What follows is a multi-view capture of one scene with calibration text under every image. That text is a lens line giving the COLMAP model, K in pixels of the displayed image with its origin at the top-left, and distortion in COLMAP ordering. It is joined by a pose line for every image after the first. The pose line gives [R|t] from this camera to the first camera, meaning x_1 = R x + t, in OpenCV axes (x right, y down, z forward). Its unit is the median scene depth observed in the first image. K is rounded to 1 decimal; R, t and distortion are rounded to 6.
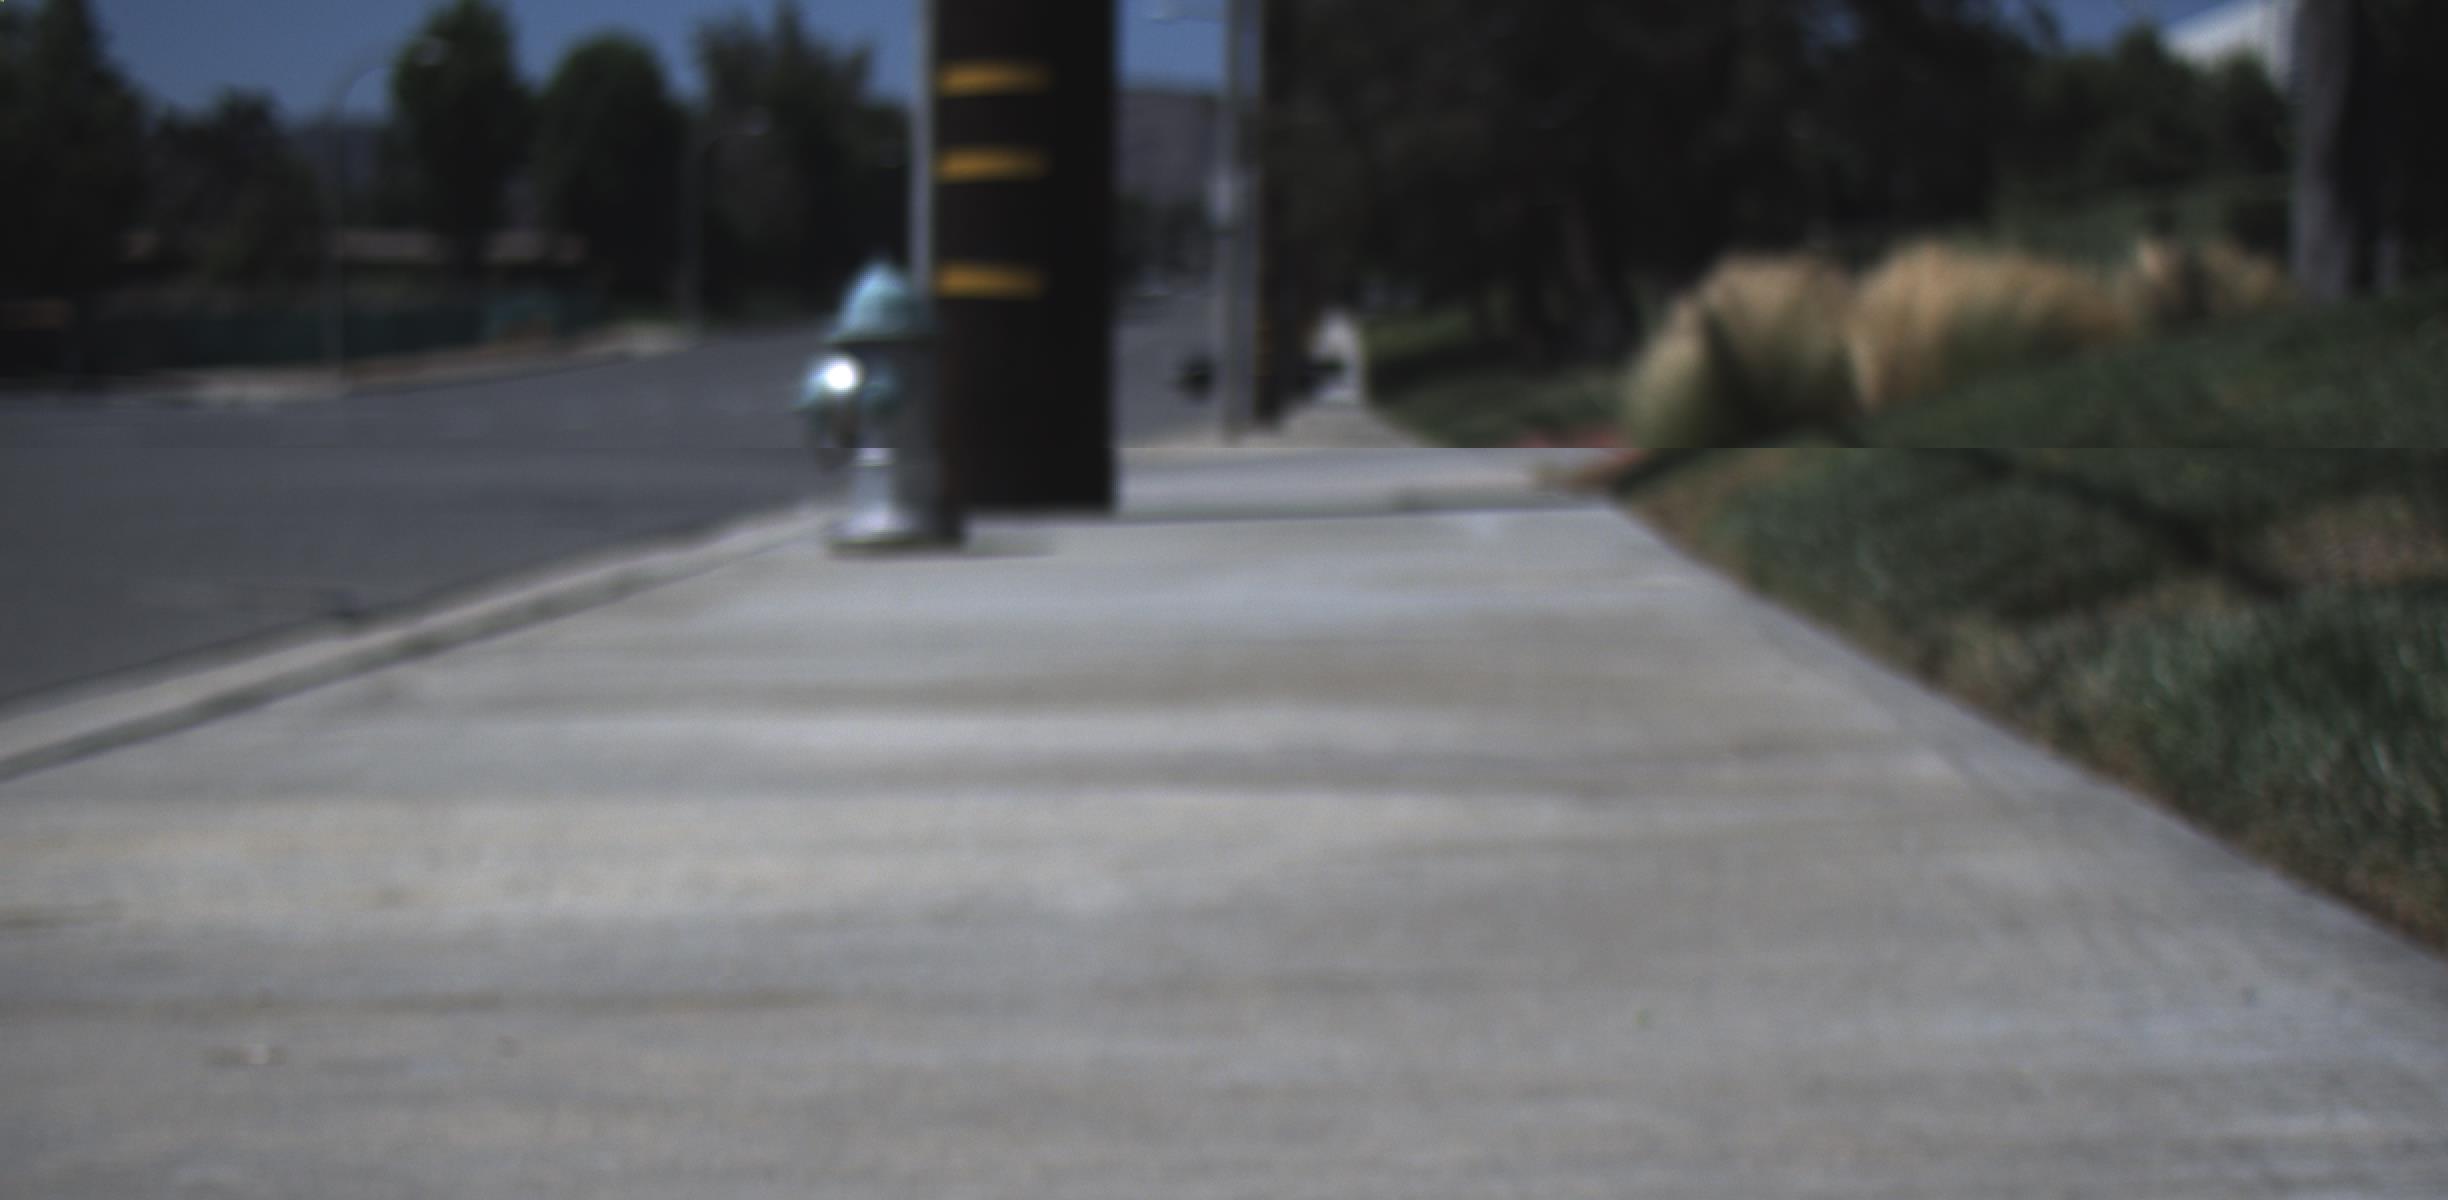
lens RADIAL K [[5195.7, 0, 1231.4], [0, 5195.7, 779.5], [0, 0, 1]] dist [0.027611, 0.772038]
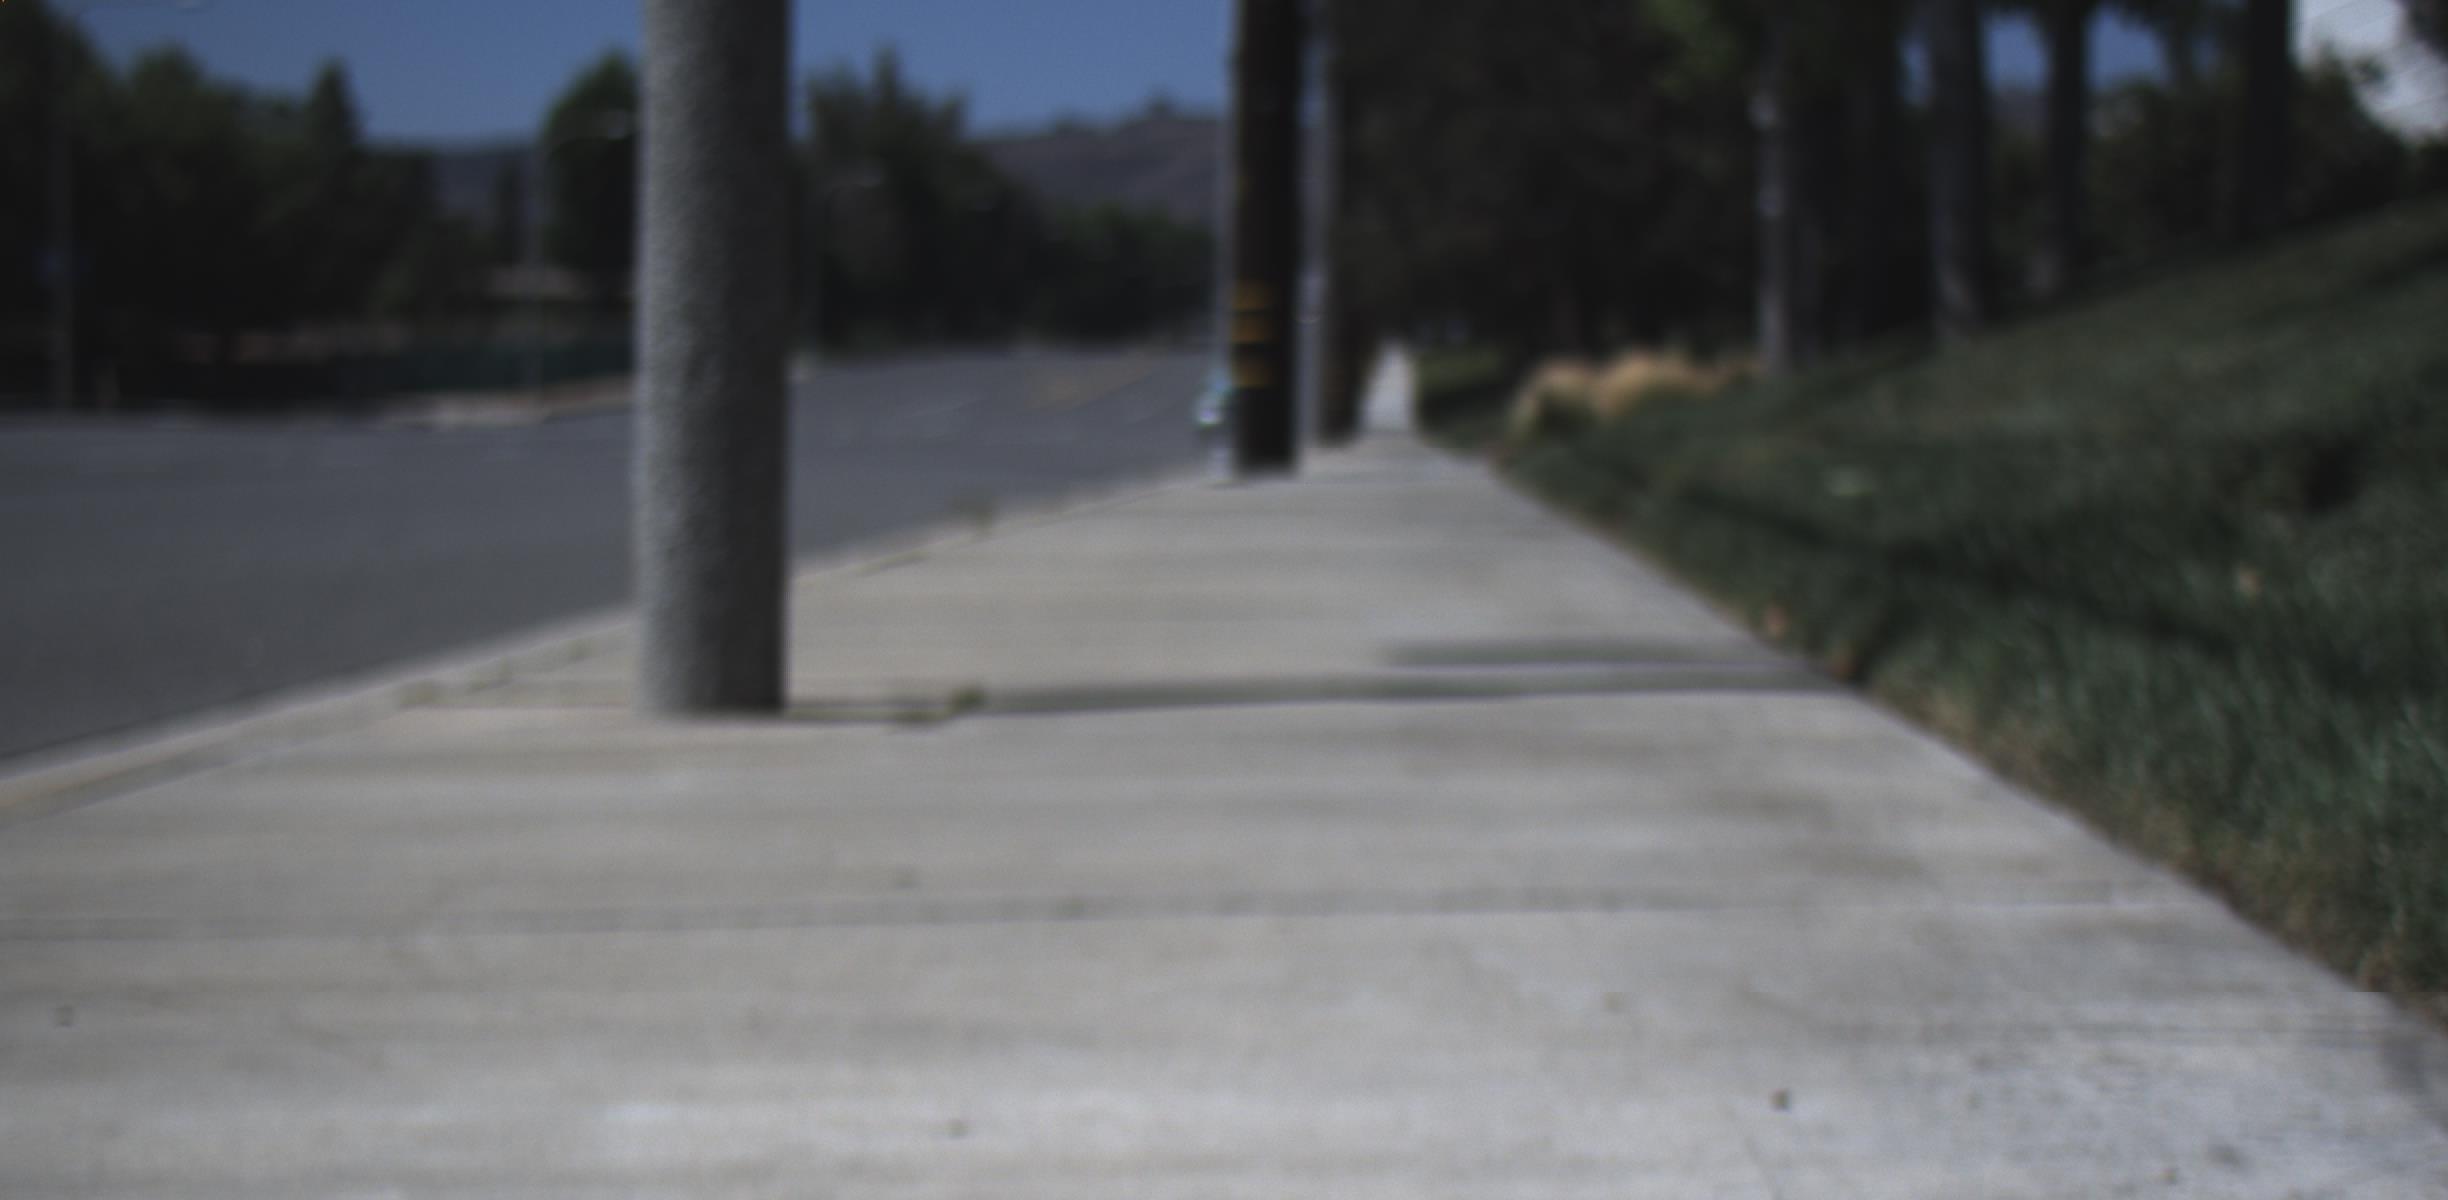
lens RADIAL K [[5195.7, 0, 1231.4], [0, 5195.7, 779.5], [0, 0, 1]] dist [0.027611, 0.772038]
pose [[0.999931, 0.004497, -0.010879, -0.002407], [-0.004552, 0.999977, -0.005007, 0.010663], [0.010856, 0.005056, 0.999928, -0.142529]]
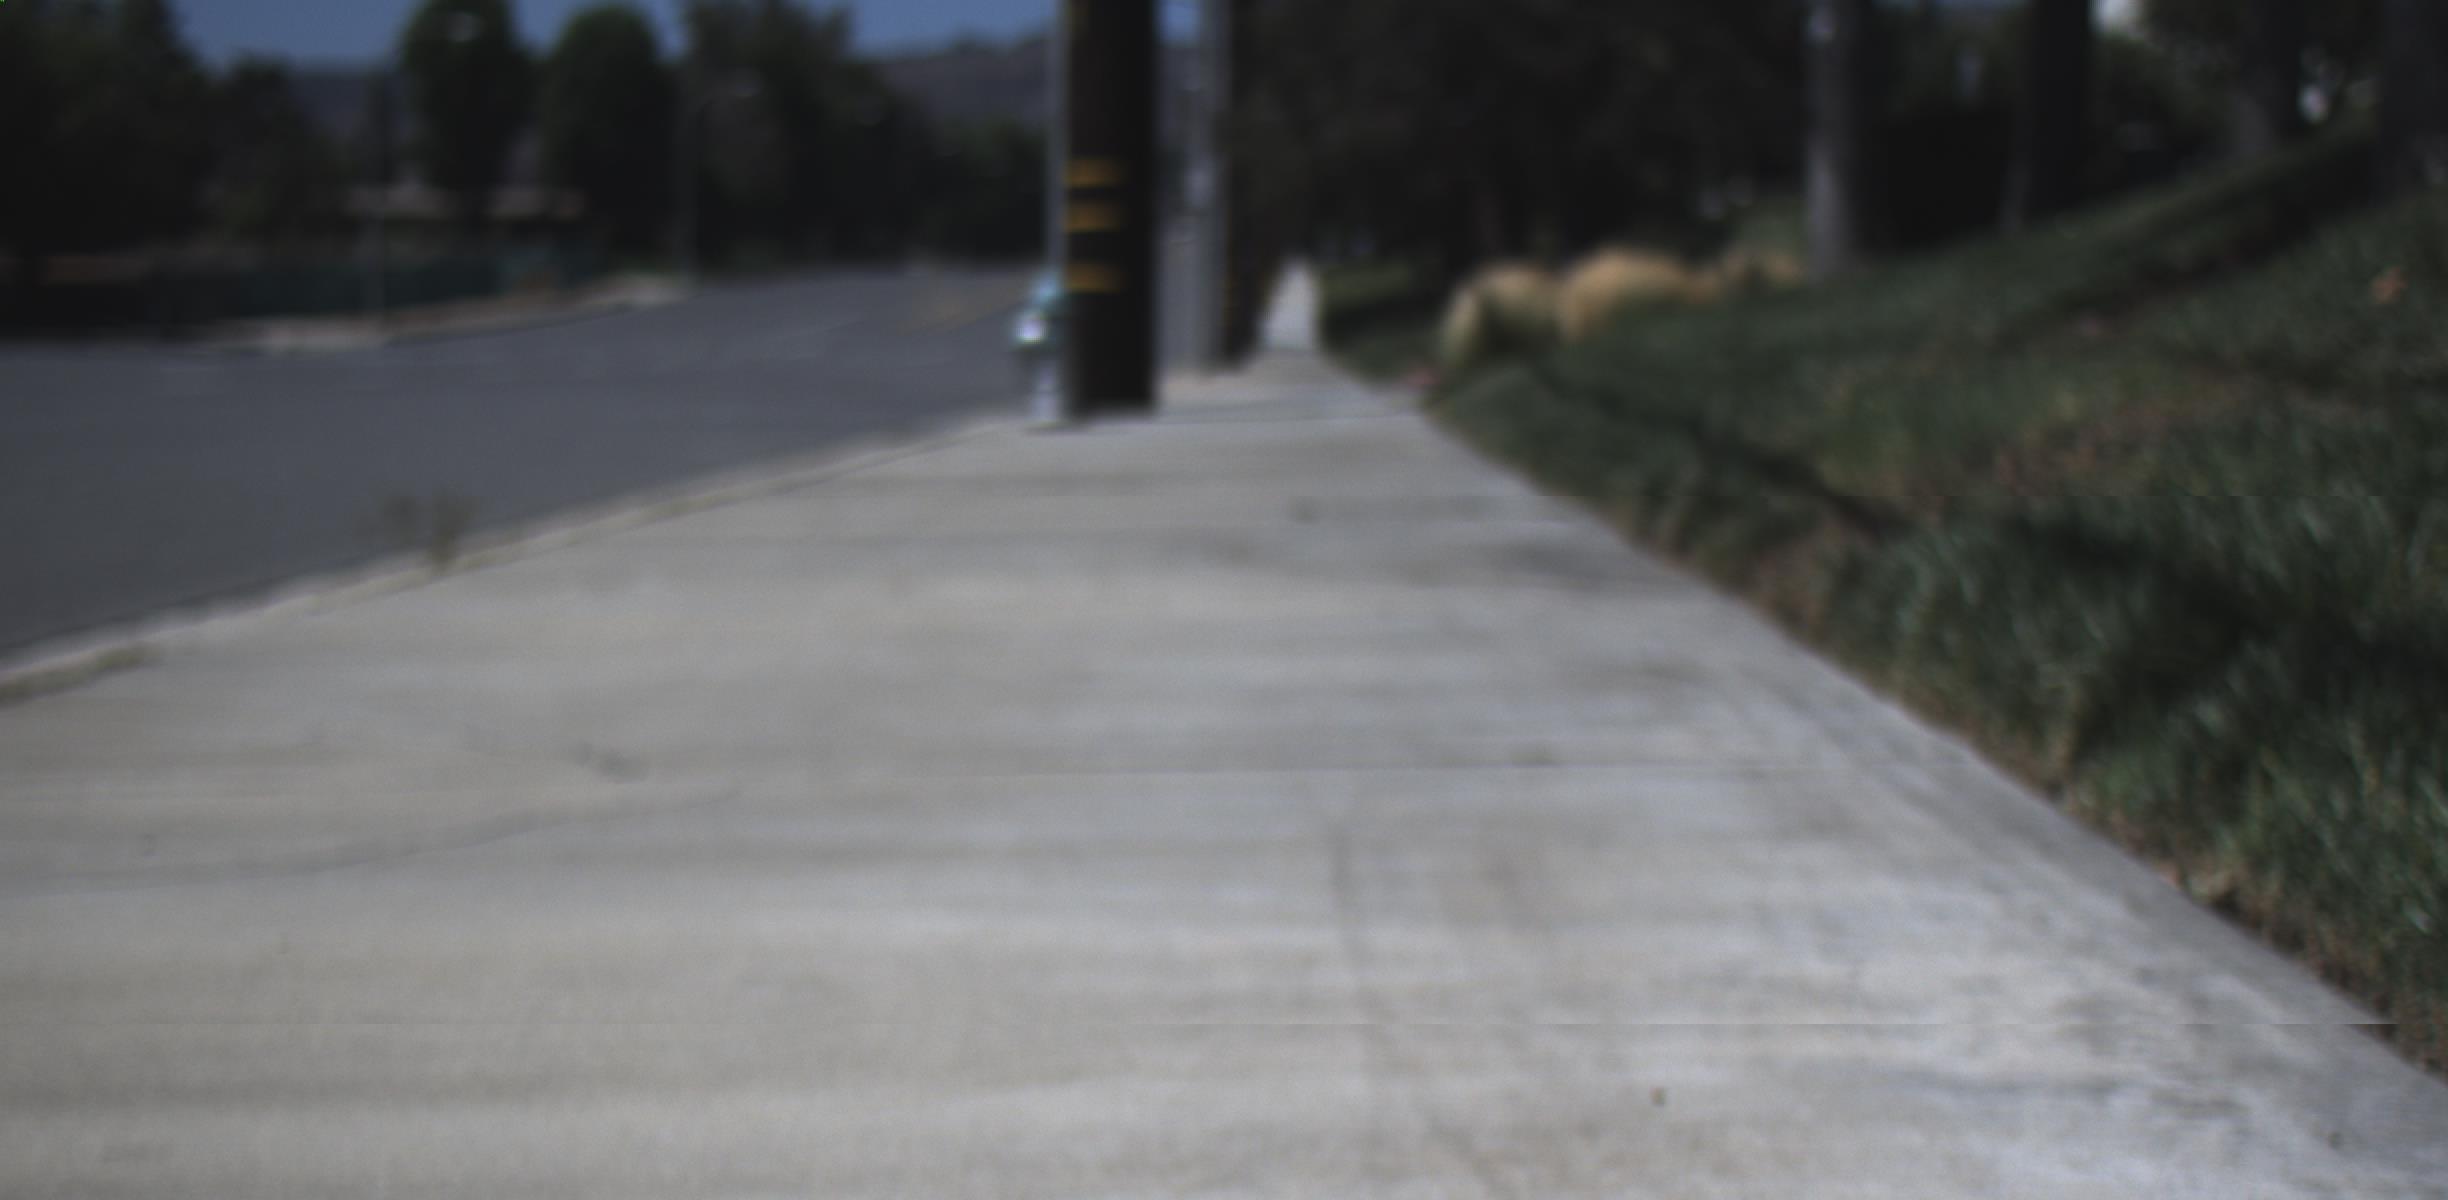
lens RADIAL K [[5195.7, 0, 1231.4], [0, 5195.7, 779.5], [0, 0, 1]] dist [0.027611, 0.772038]
pose [[0.999970, -0.003063, 0.007124, -0.000870], [0.002991, 0.999944, 0.010192, 0.006187], [-0.007154, -0.010171, 0.999923, -0.081903]]
